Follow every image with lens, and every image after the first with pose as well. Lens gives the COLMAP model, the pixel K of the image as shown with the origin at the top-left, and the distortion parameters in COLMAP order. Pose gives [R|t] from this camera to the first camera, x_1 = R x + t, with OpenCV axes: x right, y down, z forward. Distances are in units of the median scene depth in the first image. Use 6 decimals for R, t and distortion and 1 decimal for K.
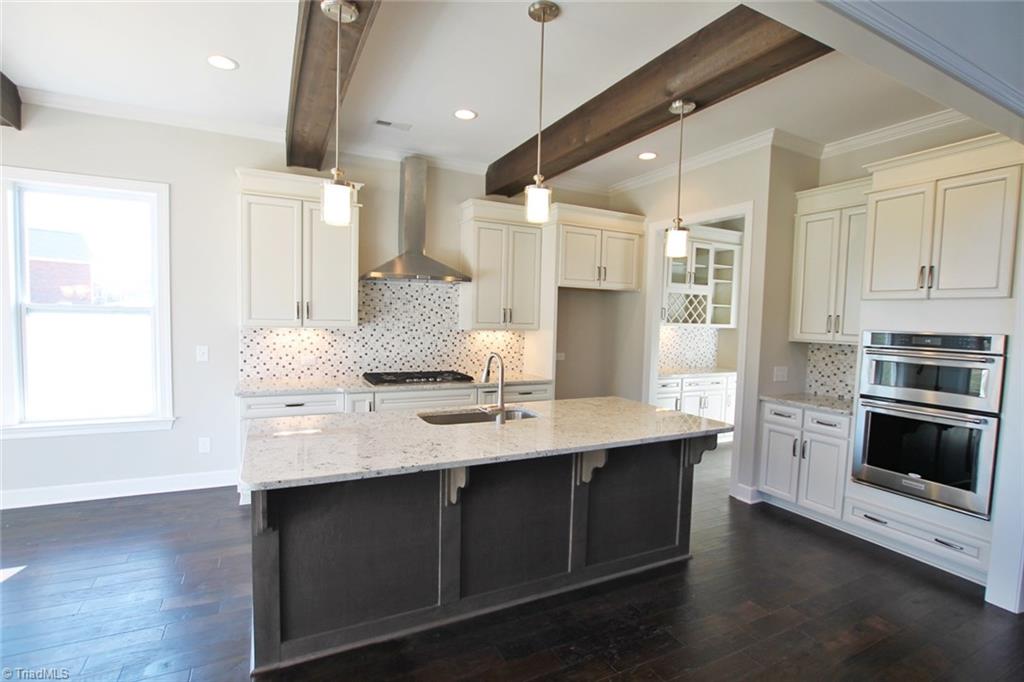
lens RADIAL K [[489.1, 0, 509.3], [0, 489.1, 350.7], [0, 0, 1]] dist [-0.025765, 0.001583]
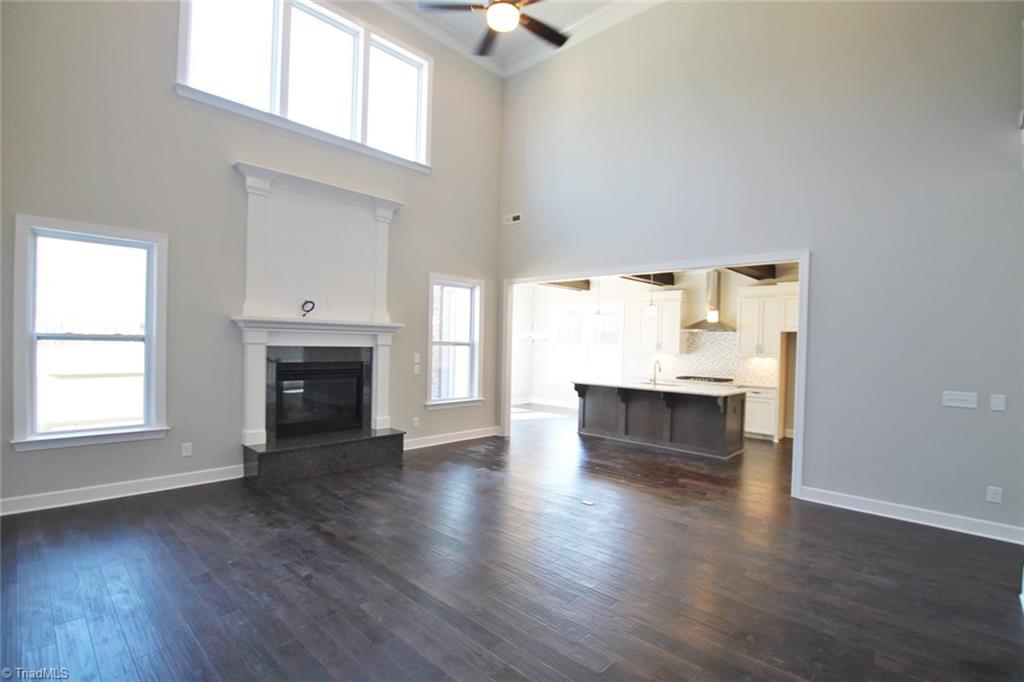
lens RADIAL K [[489.1, 0, 509.3], [0, 489.1, 350.7], [0, 0, 1]] dist [-0.025765, 0.001583]
pose [[0.332599, -0.000884, -0.943068, 1.464429], [-0.082596, 0.996130, -0.030063, 0.065398], [0.939445, 0.087892, 0.331238, -0.451651]]
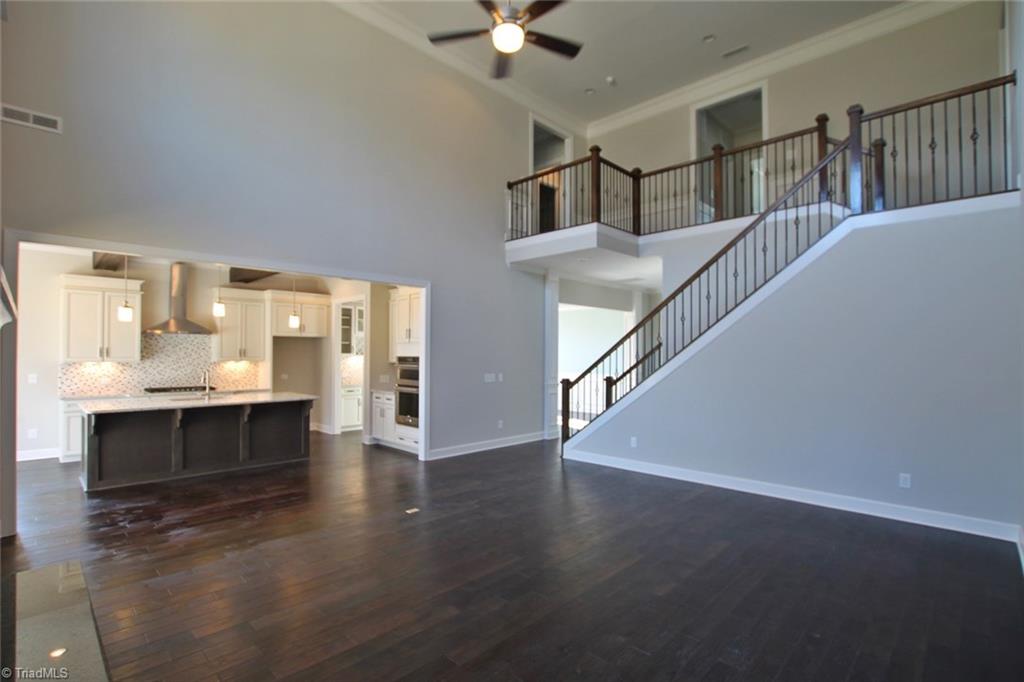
lens RADIAL K [[489.1, 0, 509.3], [0, 489.1, 350.7], [0, 0, 1]] dist [-0.025765, 0.001583]
pose [[0.946940, -0.018596, 0.320872, 0.372590], [0.041371, 0.997072, -0.064308, 0.076880], [-0.318737, 0.074171, 0.944937, -1.013428]]
